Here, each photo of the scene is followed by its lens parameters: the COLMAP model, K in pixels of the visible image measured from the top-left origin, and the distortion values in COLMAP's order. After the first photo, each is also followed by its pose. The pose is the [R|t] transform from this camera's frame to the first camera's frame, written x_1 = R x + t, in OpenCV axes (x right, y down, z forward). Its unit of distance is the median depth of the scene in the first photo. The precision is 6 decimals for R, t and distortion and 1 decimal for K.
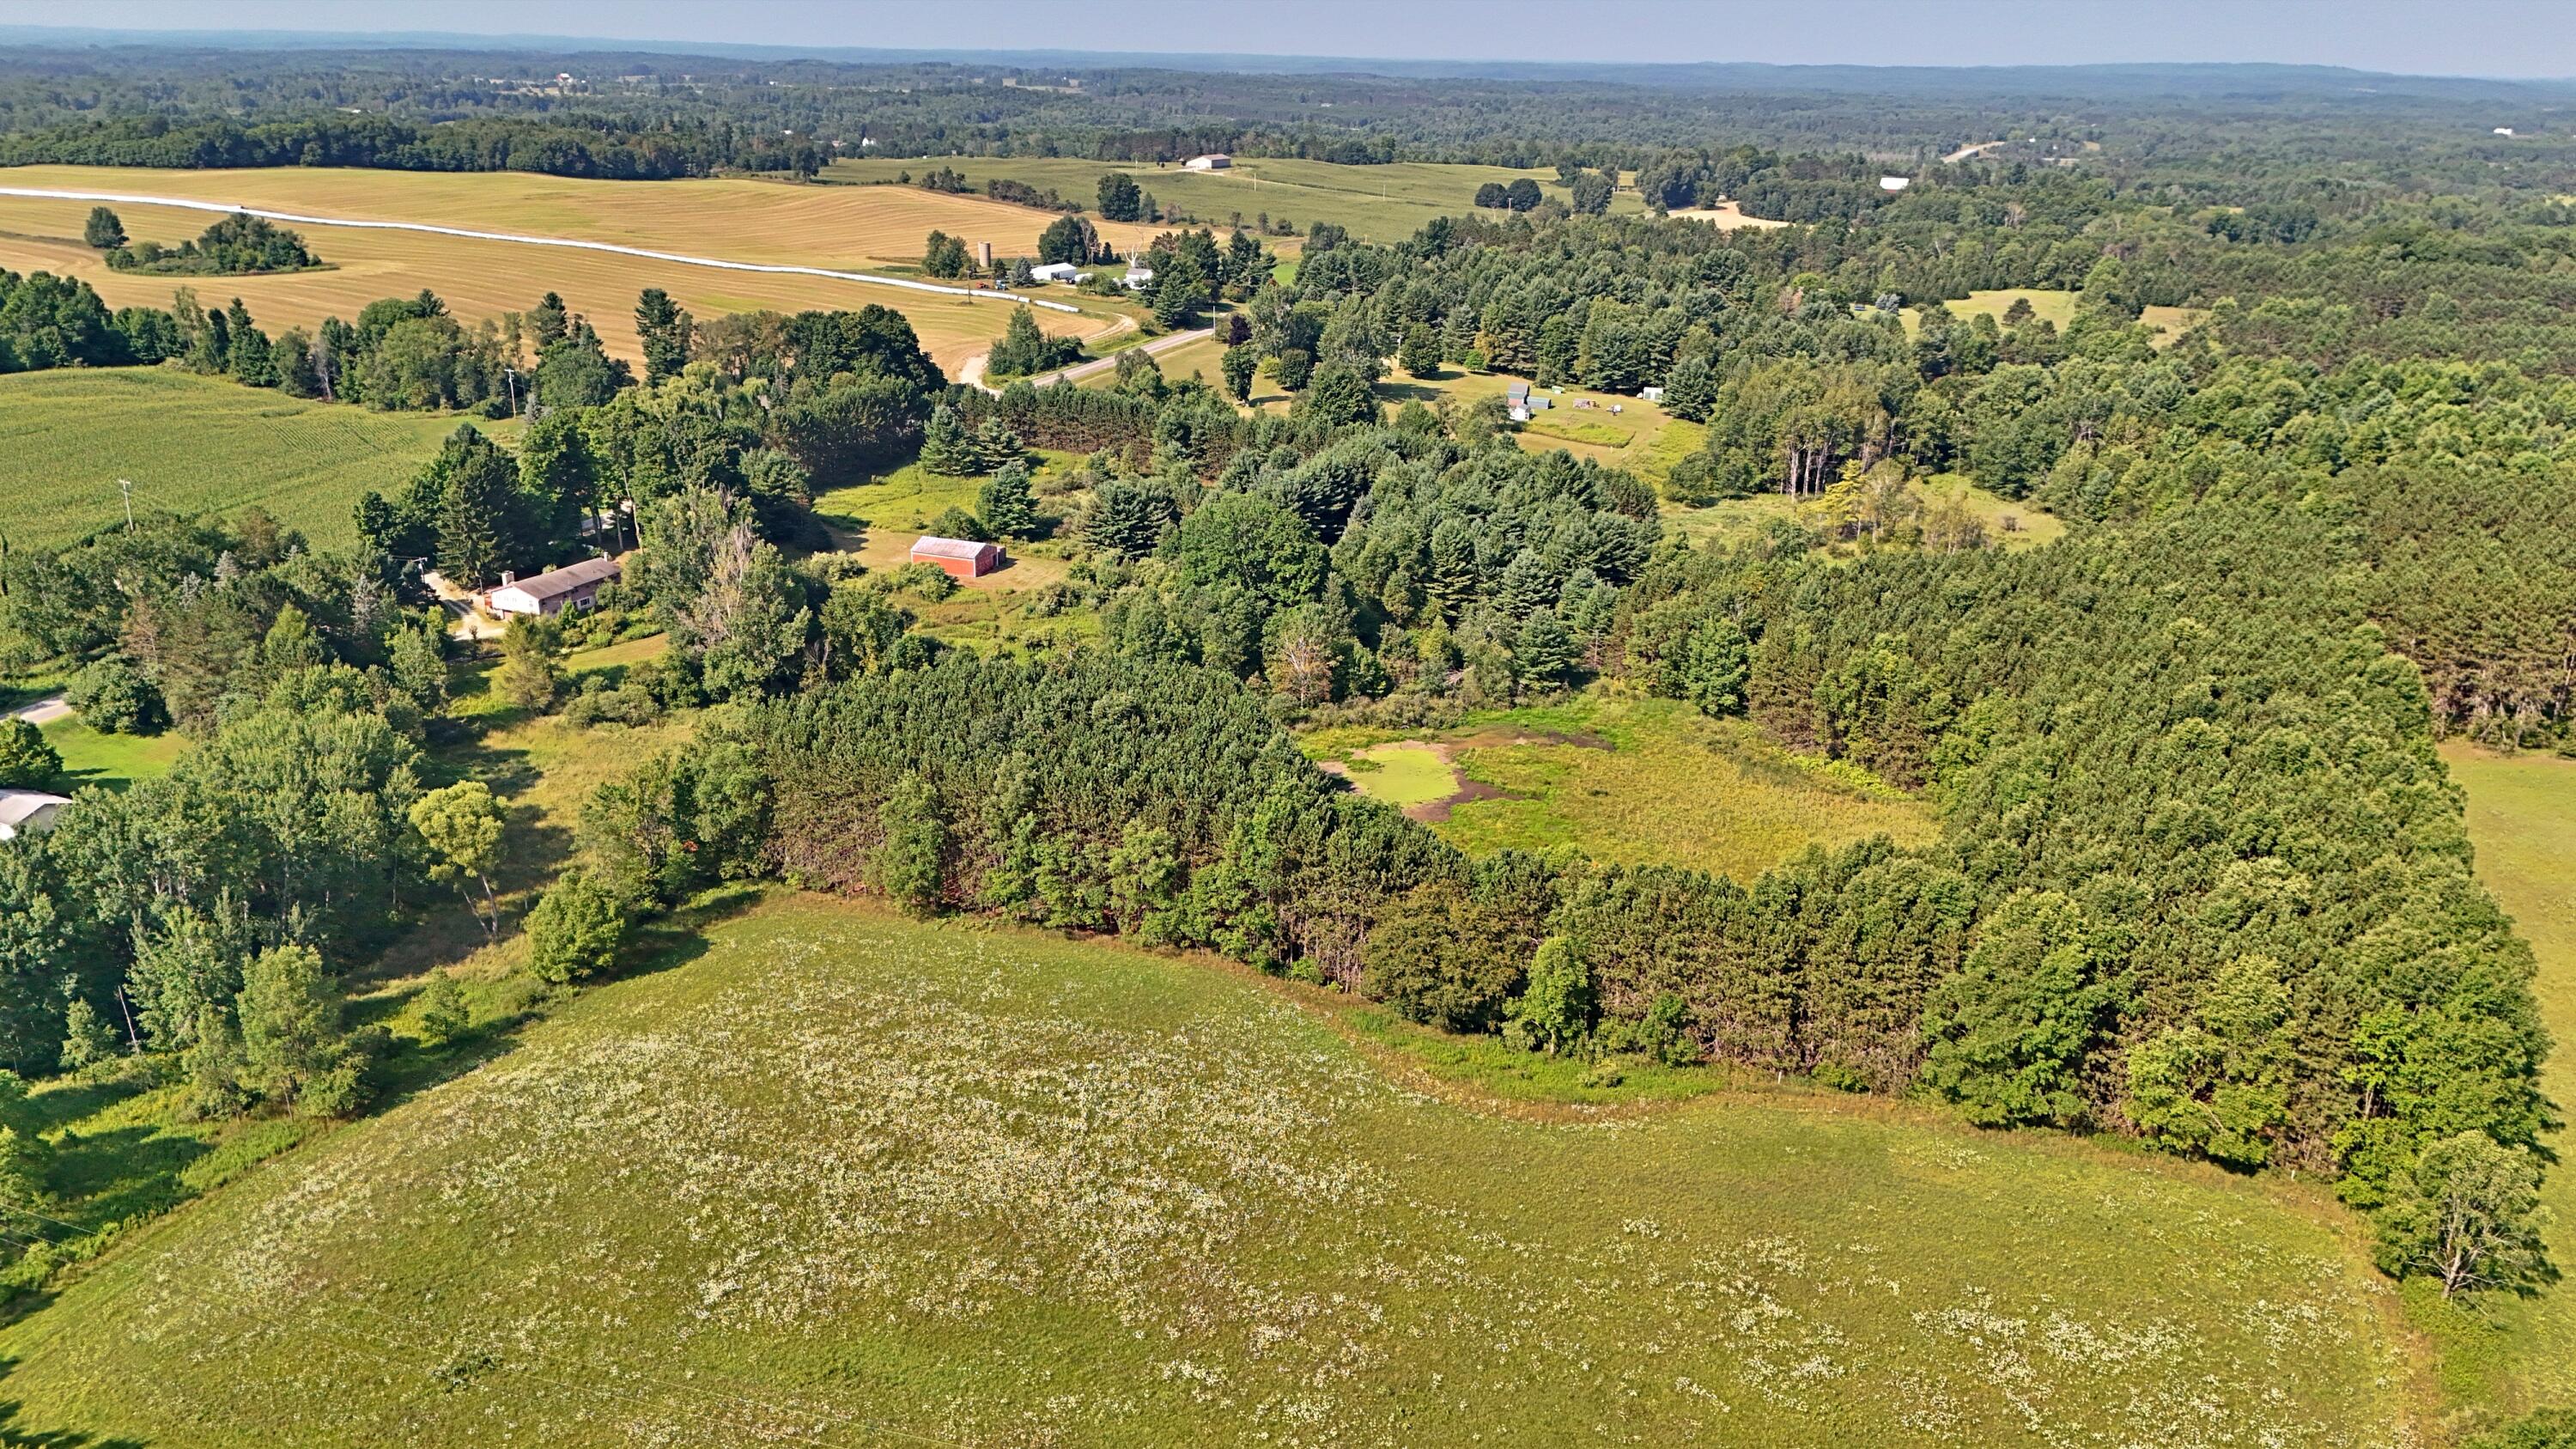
lens RADIAL K [[1923.5, 0, 1275.6], [0, 1923.5, 722.3], [0, 0, 1]] dist [0.051774, -0.047743]
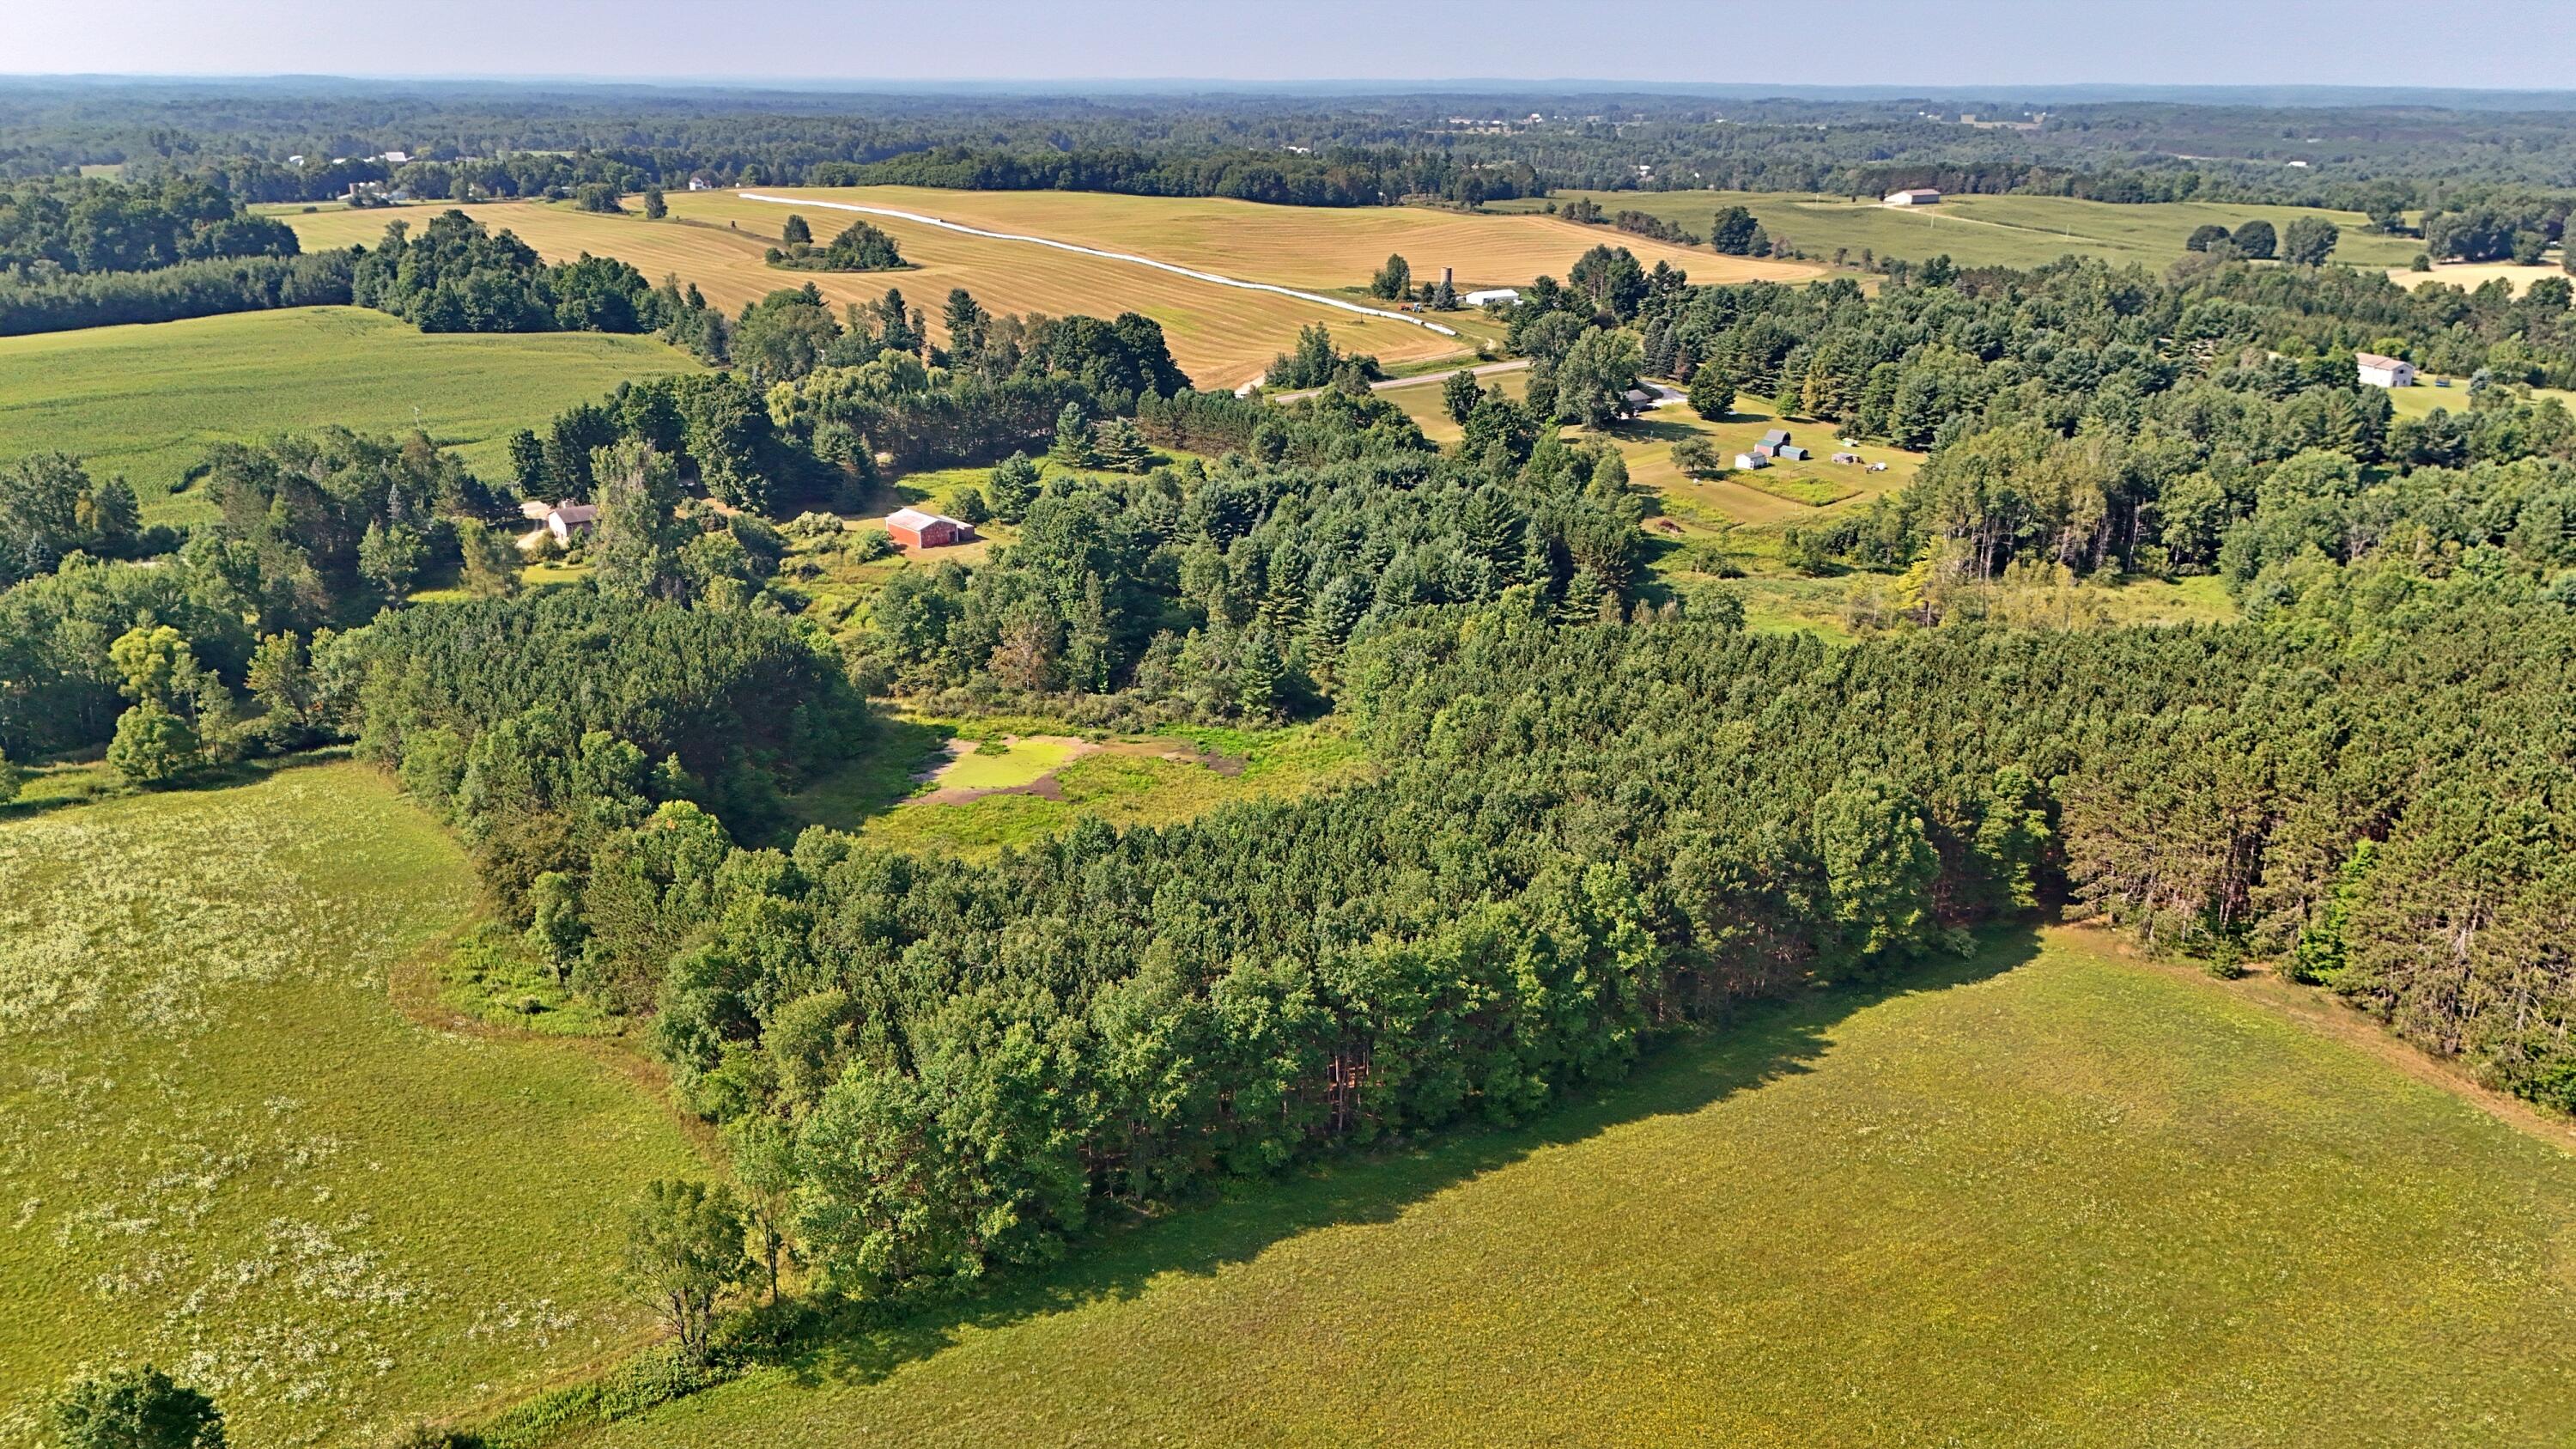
lens RADIAL K [[1902.2, 0, 1281.2], [0, 1902.2, 725.4], [0, 0, 1]] dist [0.070251, -0.081727]
pose [[0.876476, 0.146007, -0.458771, 0.346446], [-0.152623, 0.988020, 0.022860, -0.020038], [0.456613, 0.049983, 0.888260, 0.079693]]
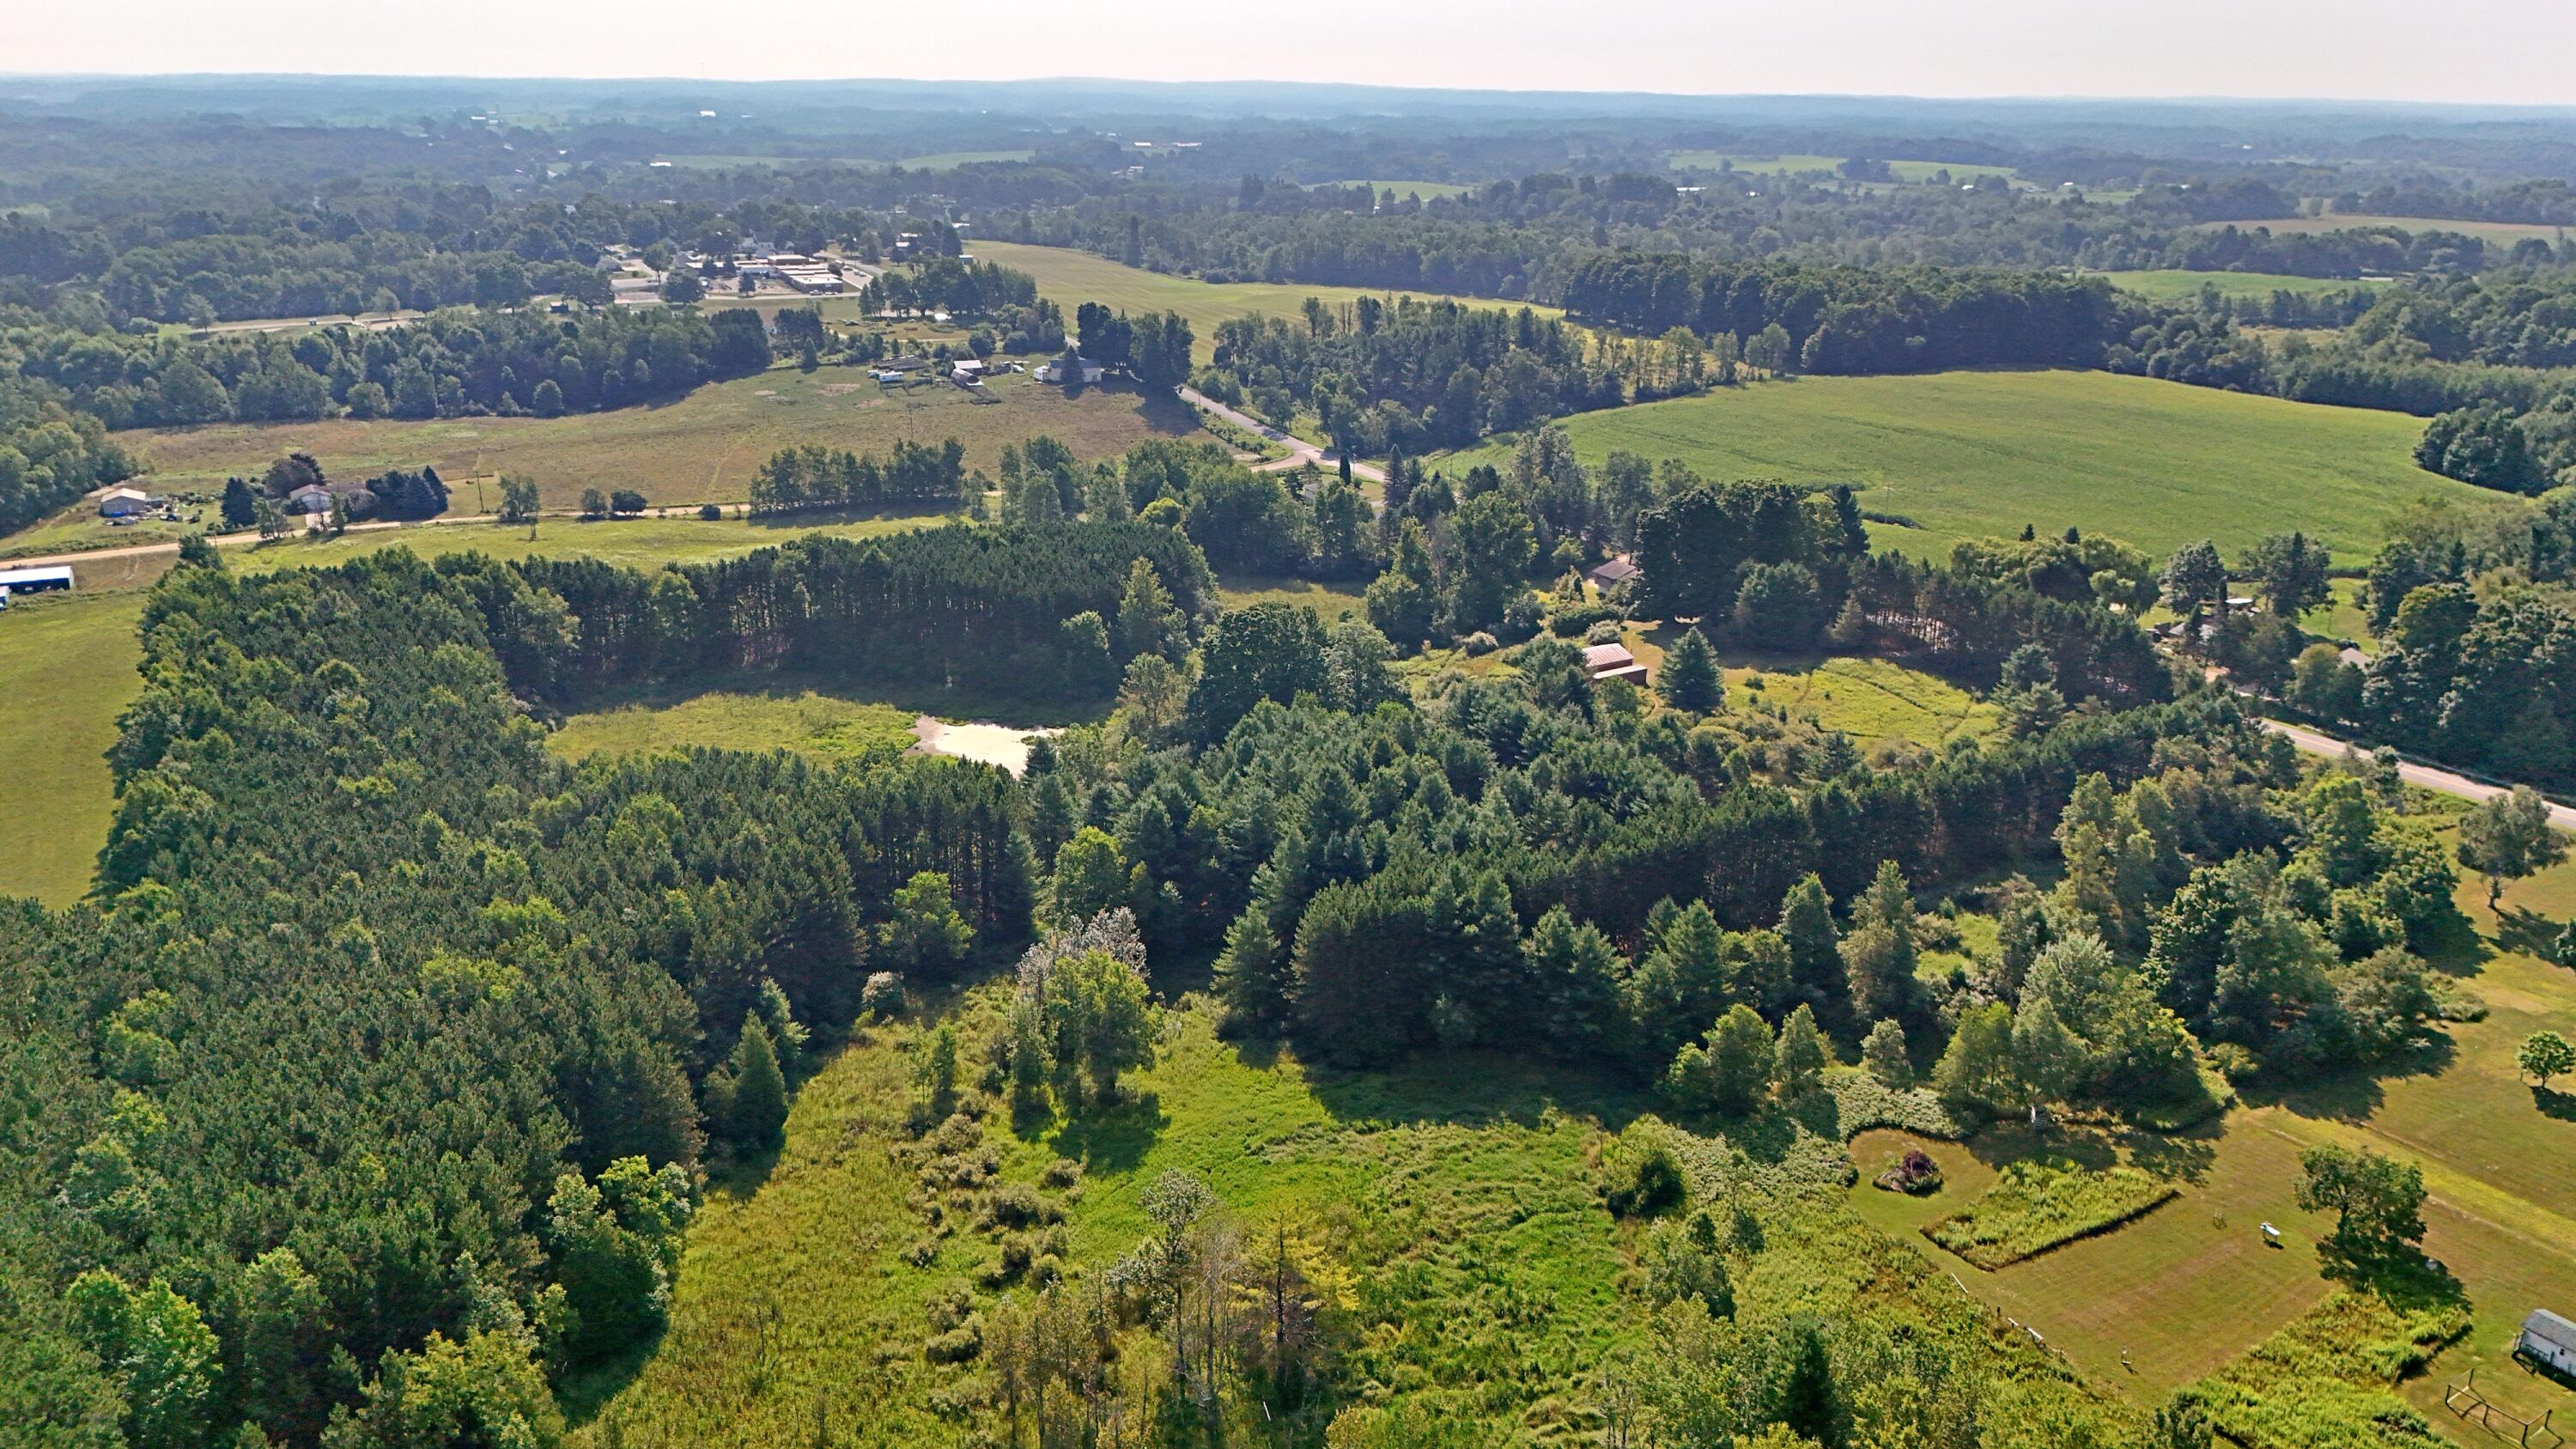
lens RADIAL K [[1902.2, 0, 1281.2], [0, 1902.2, 725.4], [0, 0, 1]] dist [0.070251, -0.081727]
pose [[-0.614793, 0.228895, -0.754743, 0.451055], [-0.280394, 0.831006, 0.480425, -0.320379], [0.737162, 0.506988, -0.446716, 0.868333]]
